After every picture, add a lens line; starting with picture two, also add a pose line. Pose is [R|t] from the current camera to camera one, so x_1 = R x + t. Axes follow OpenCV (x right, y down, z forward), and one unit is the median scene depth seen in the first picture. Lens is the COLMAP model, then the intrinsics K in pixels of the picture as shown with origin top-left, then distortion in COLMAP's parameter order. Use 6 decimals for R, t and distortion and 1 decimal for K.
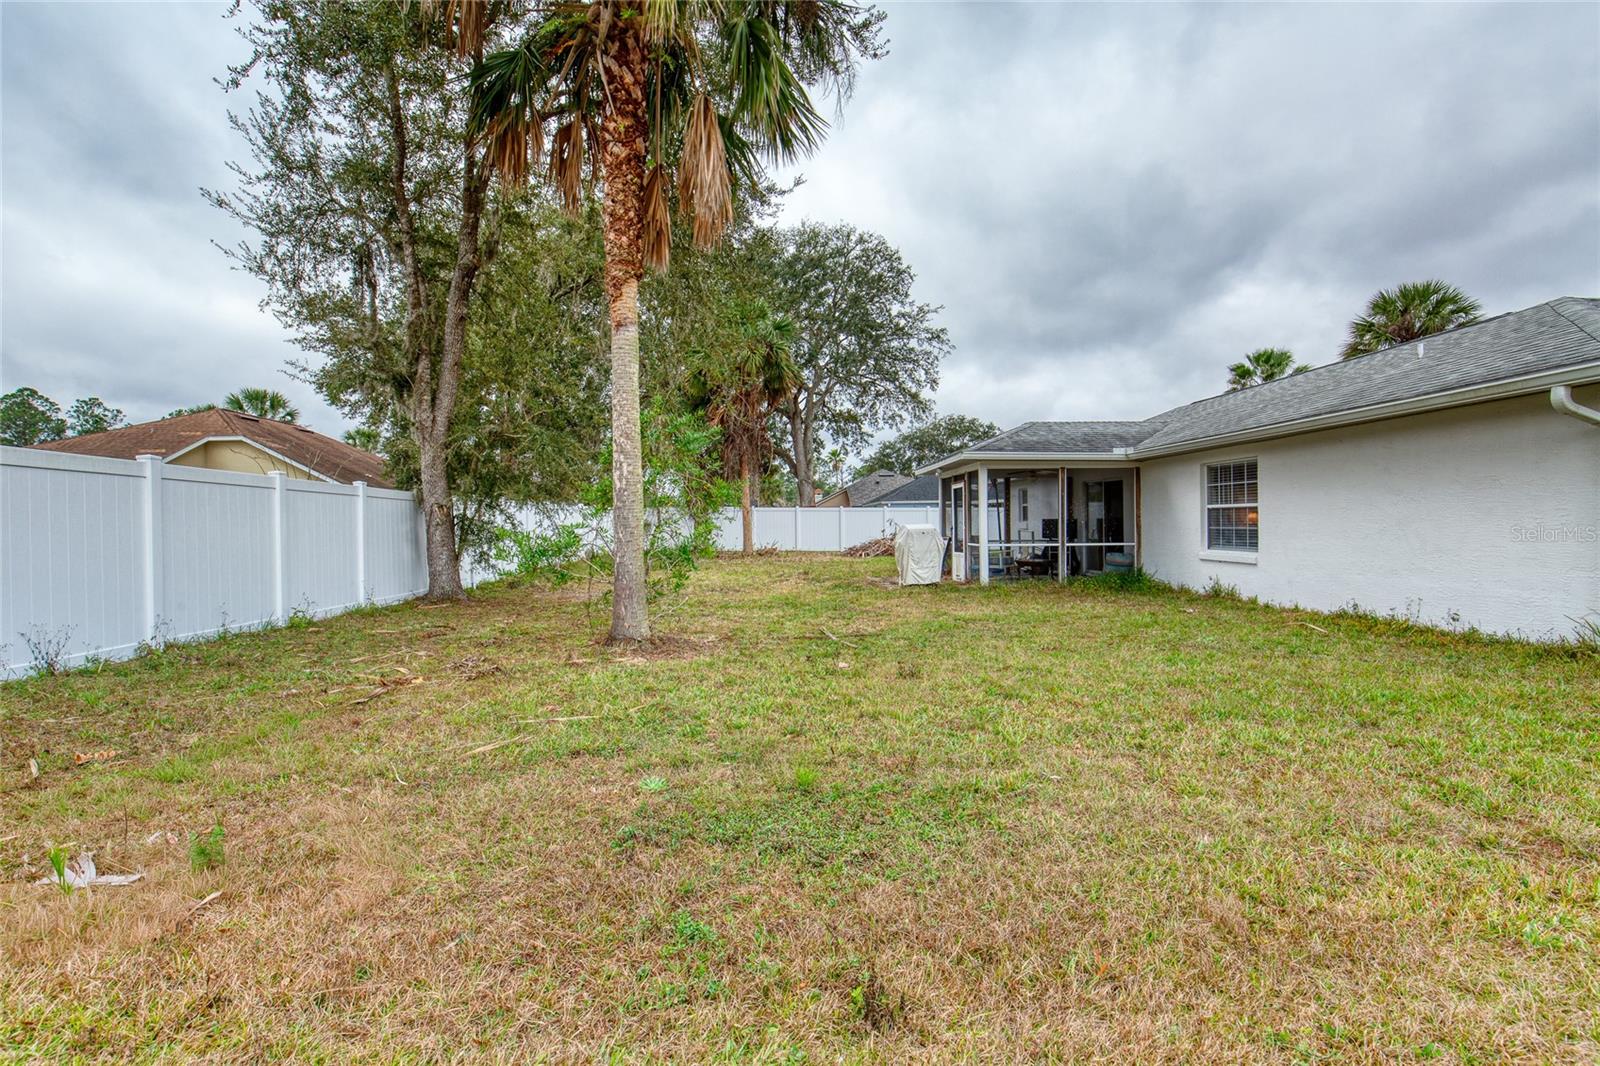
lens RADIAL K [[724.8, 0, 787.2], [0, 724.8, 532.6], [0, 0, 1]] dist [-0.023190, 0.008564]
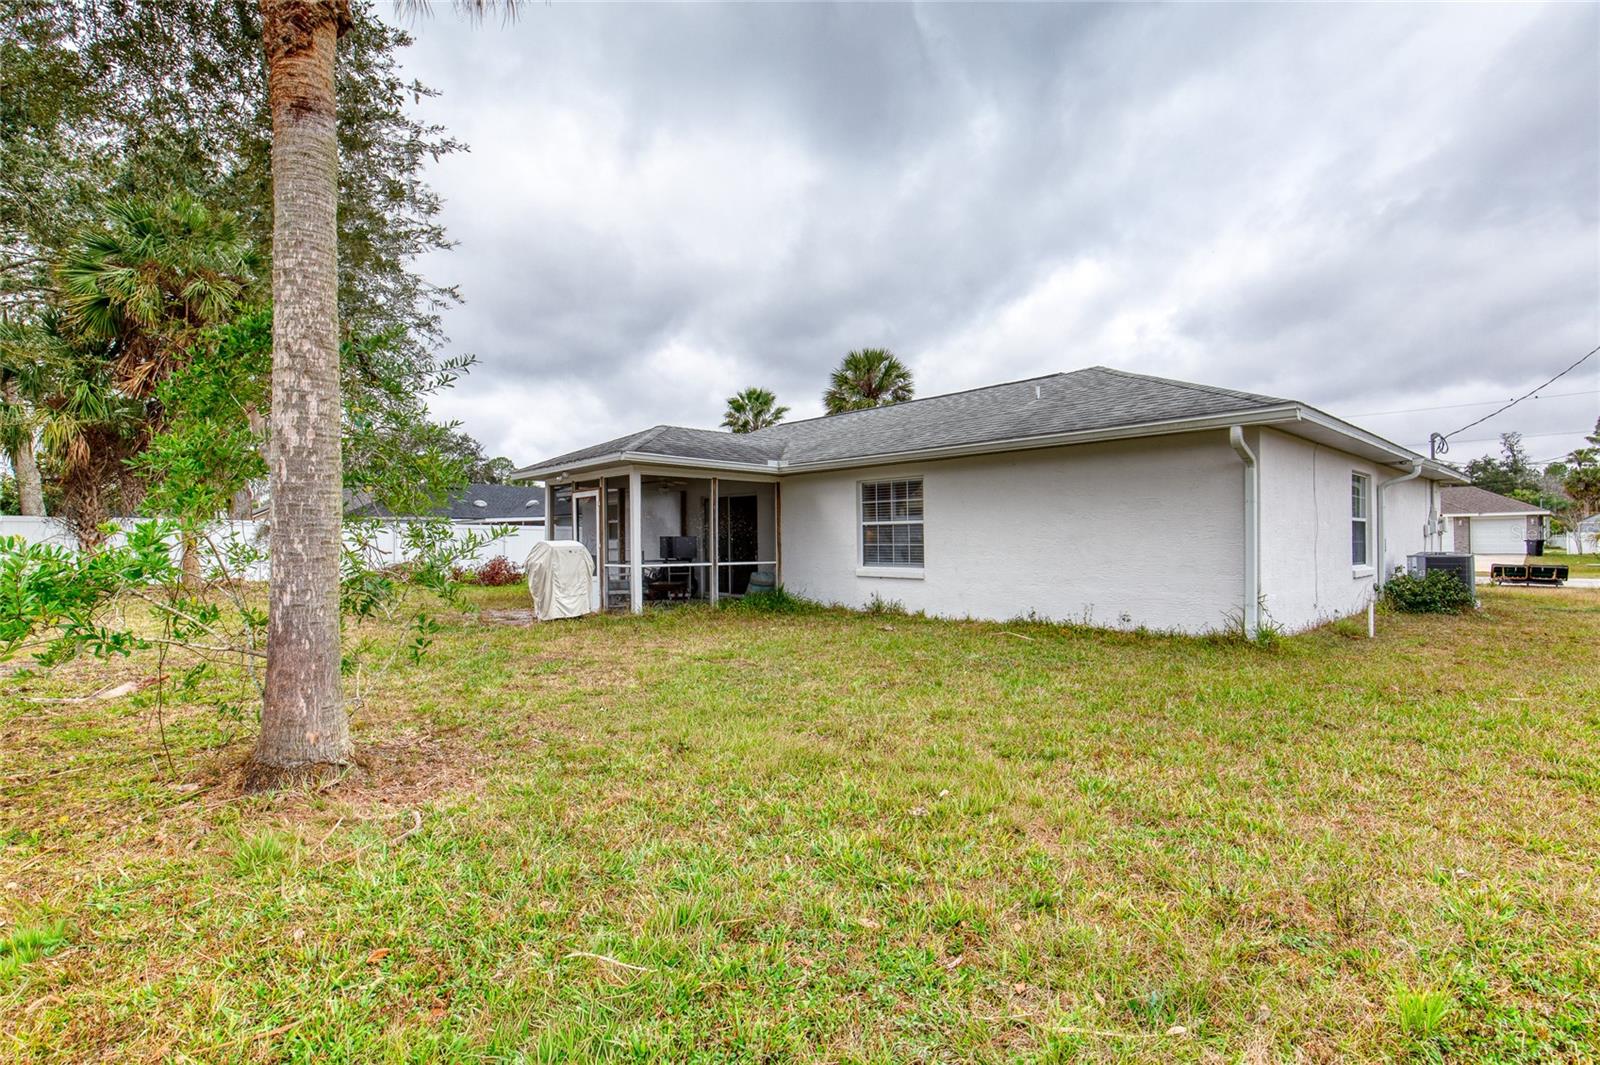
lens RADIAL K [[761.0, 0, 778.8], [0, 761.0, 547.6], [0, 0, 1]] dist [-0.025249, 0.010216]
pose [[0.766745, 0.000466, 0.641952, -0.147900], [0.007422, 0.999926, -0.009590, 0.005099], [-0.641909, 0.012118, 0.766685, 0.205843]]
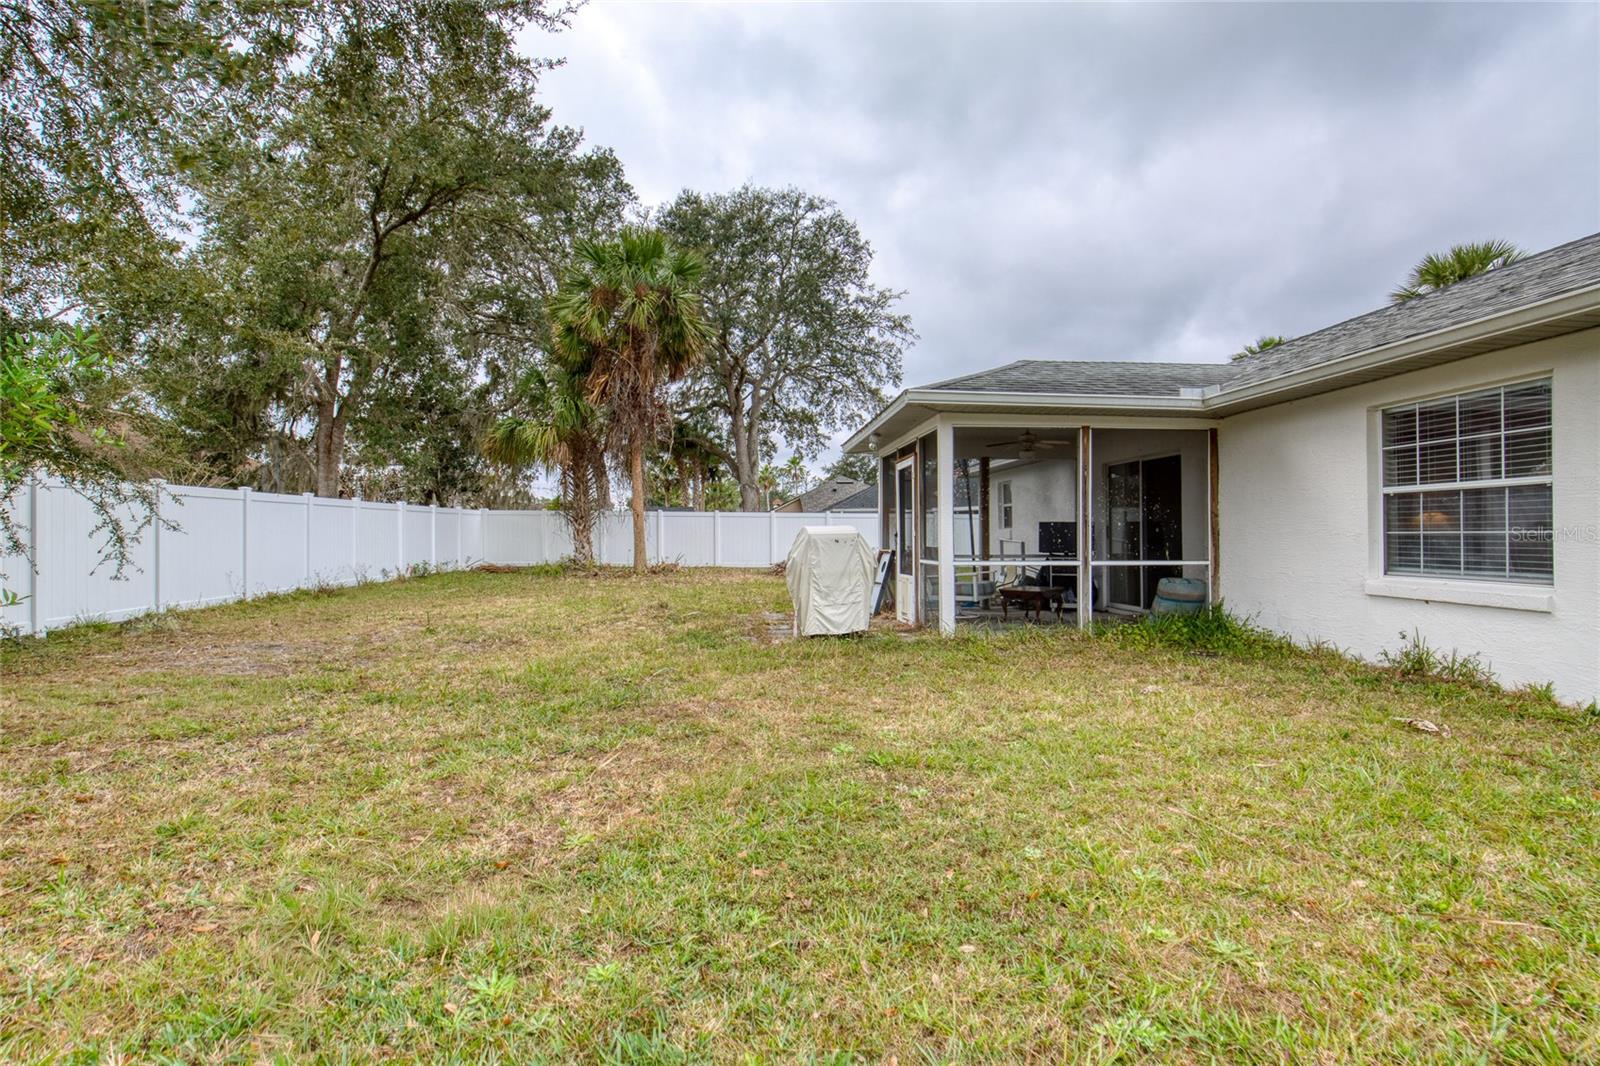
lens RADIAL K [[724.8, 0, 787.2], [0, 724.8, 532.6], [0, 0, 1]] dist [-0.023190, 0.008564]
pose [[0.999141, 0.007327, 0.040798, 0.114478], [-0.006568, 0.999803, -0.018718, 0.004065], [-0.040927, 0.018434, 0.998992, 0.405561]]
